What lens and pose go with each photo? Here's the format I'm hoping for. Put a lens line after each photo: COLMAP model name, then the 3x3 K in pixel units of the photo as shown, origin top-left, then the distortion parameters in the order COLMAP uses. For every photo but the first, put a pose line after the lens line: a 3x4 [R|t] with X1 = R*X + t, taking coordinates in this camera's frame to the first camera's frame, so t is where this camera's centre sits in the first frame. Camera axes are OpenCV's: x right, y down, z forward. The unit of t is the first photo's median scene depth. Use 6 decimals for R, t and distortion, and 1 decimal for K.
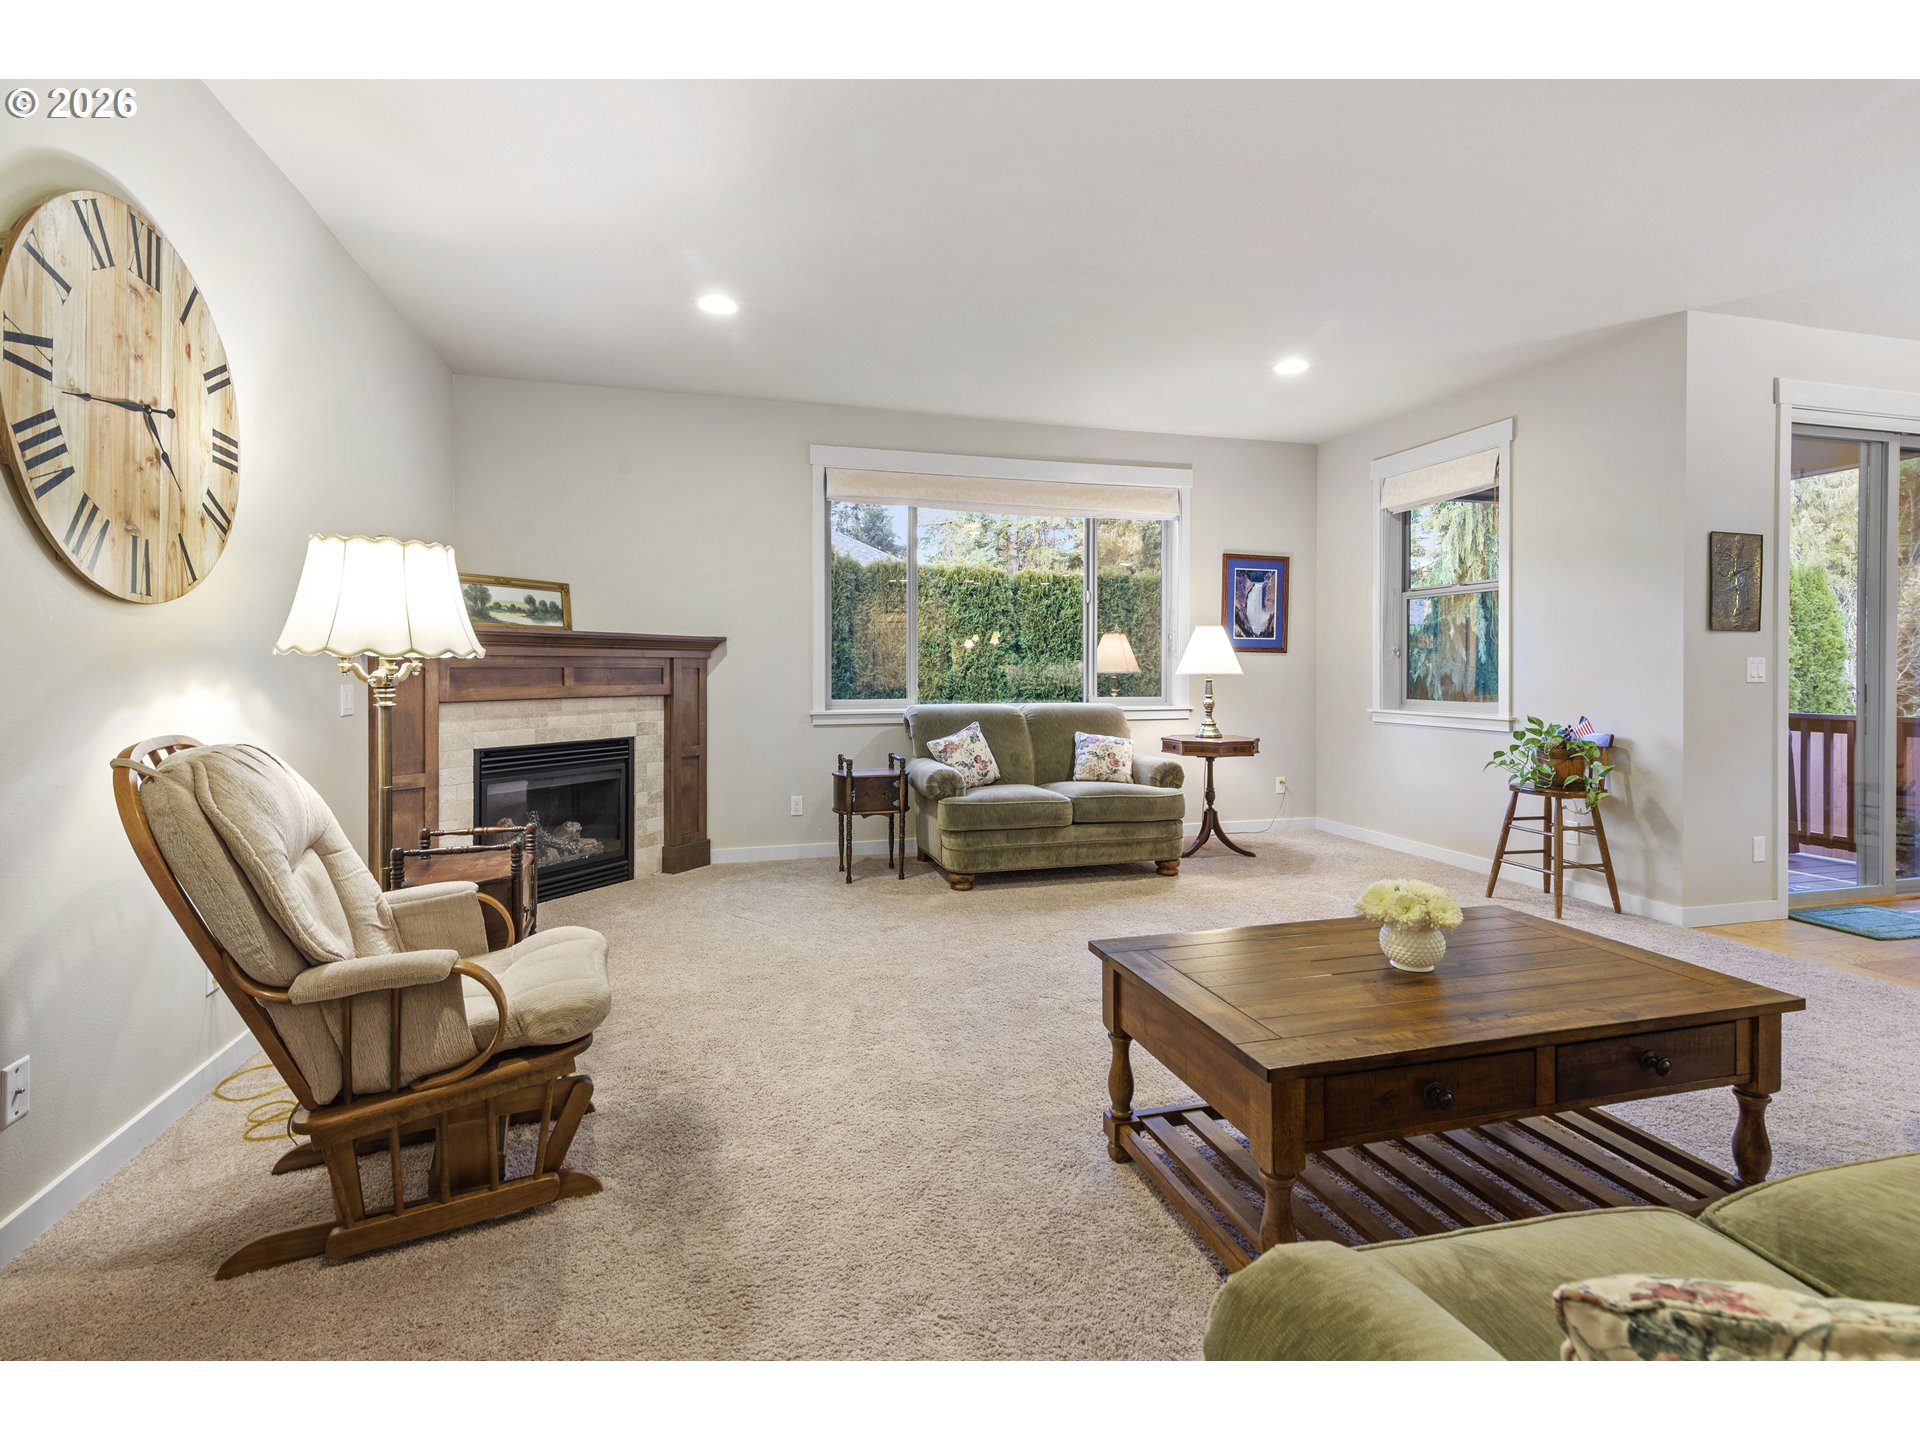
lens RADIAL K [[889.4, 0, 955.3], [0, 889.4, 683.9], [0, 0, 1]] dist [0.011009, -0.001479]
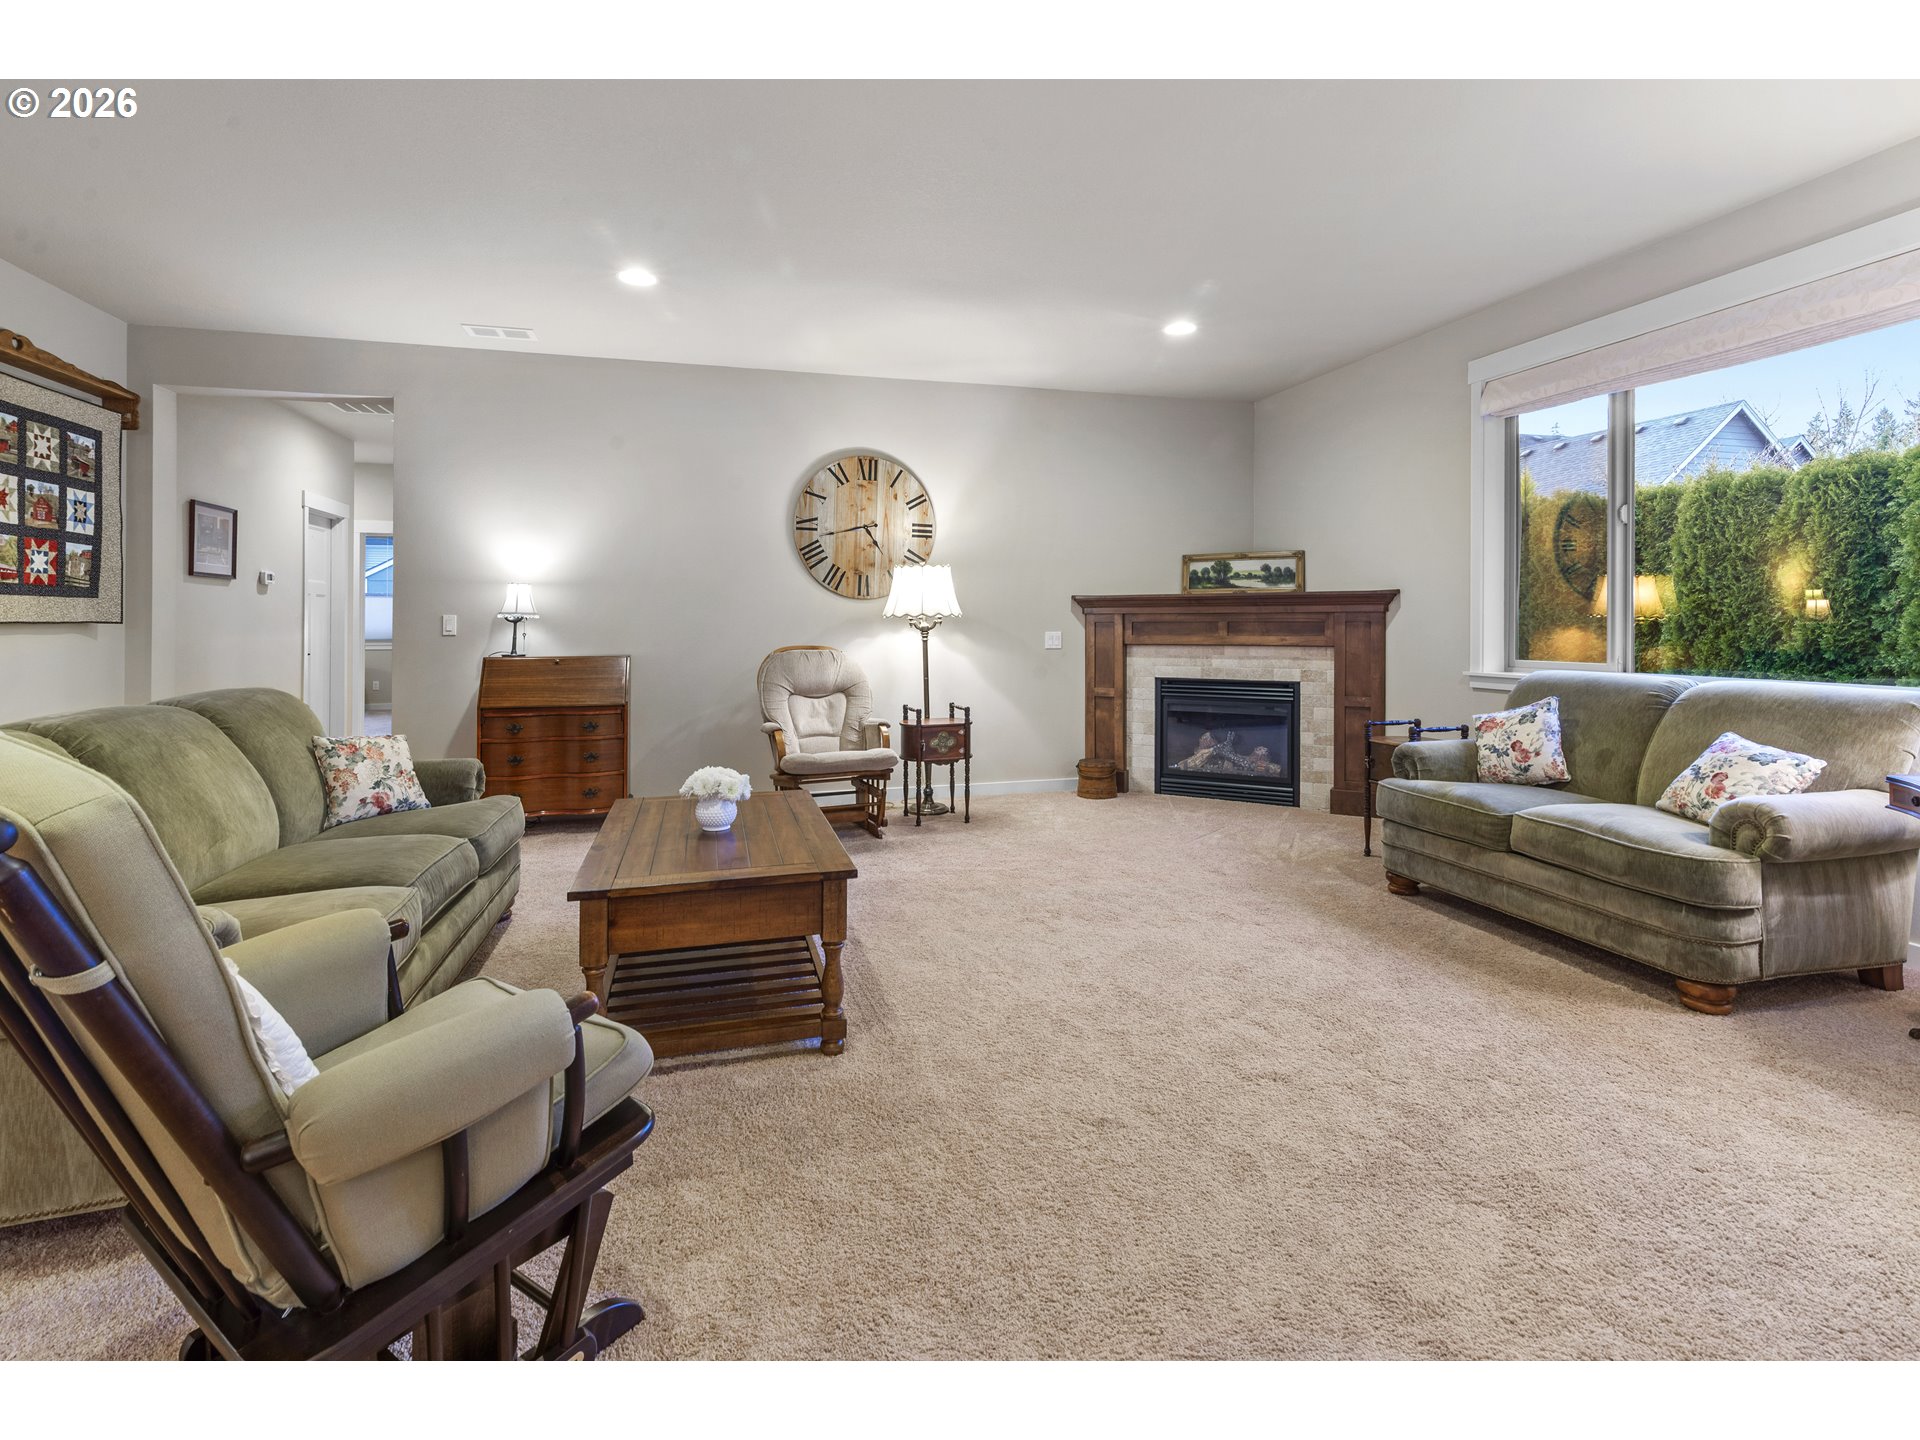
lens RADIAL K [[889.4, 0, 945.2], [0, 889.4, 652.8], [0, 0, 1]] dist [0.011009, -0.001479]
pose [[-0.011720, 0.031653, -0.999430, 0.910502], [-0.014992, 0.999381, 0.031827, -0.008663], [0.999819, 0.015356, -0.011238, 0.648639]]
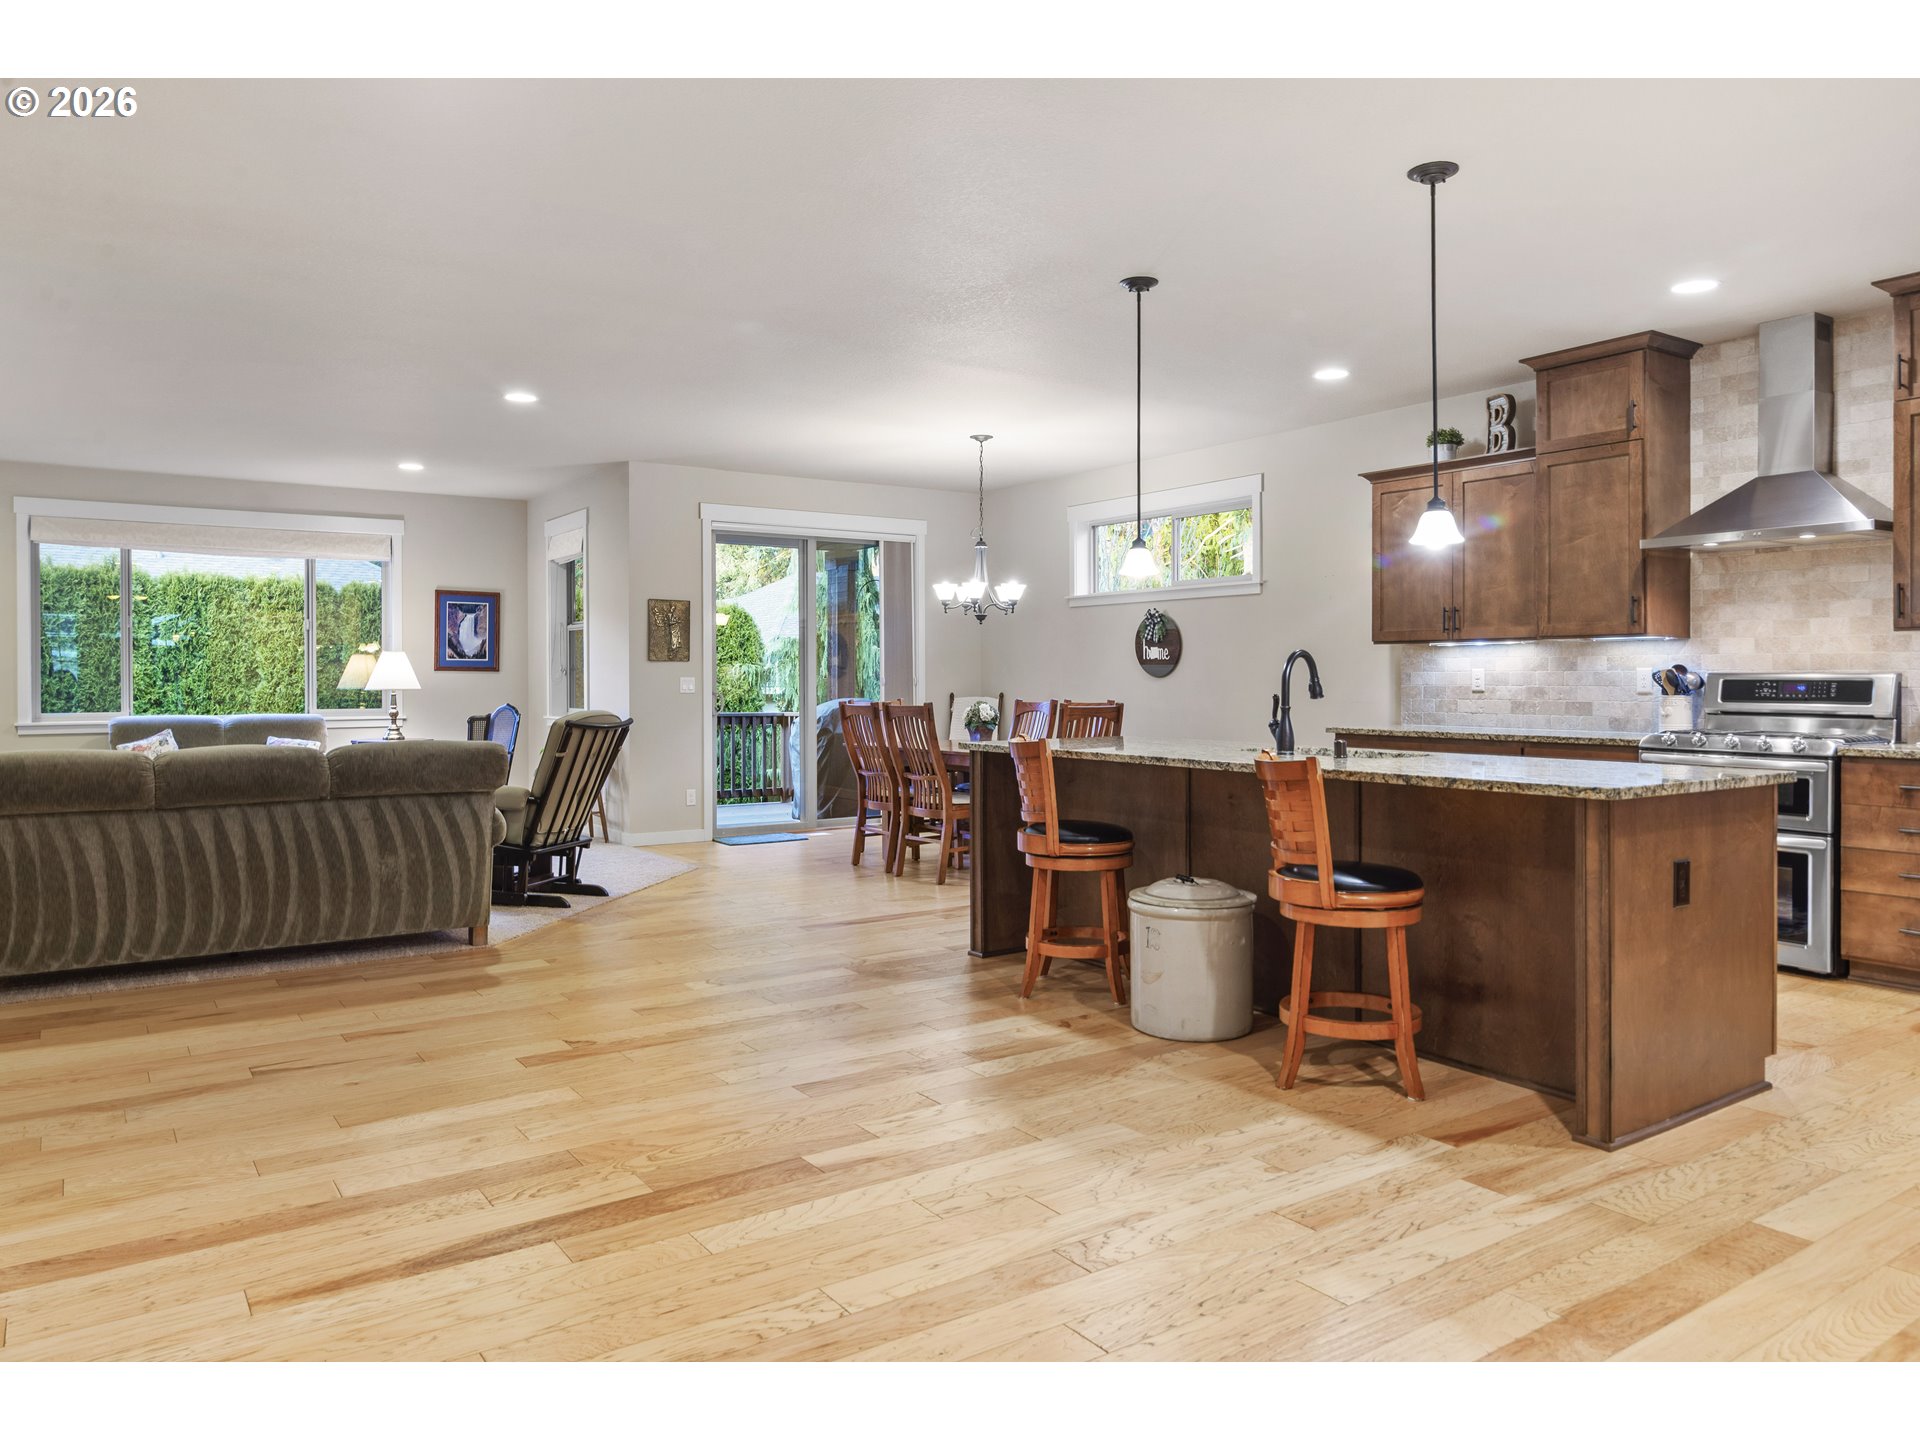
lens RADIAL K [[1278.1, 0, 974.9], [0, 1278.1, 688.5], [0, 0, 1]] dist [-0.012330, 0.001849]
pose [[0.943358, -0.004916, 0.331739, 0.616589], [0.008277, 0.999928, -0.008719, 0.013556], [-0.331672, 0.010971, 0.943331, -1.296835]]
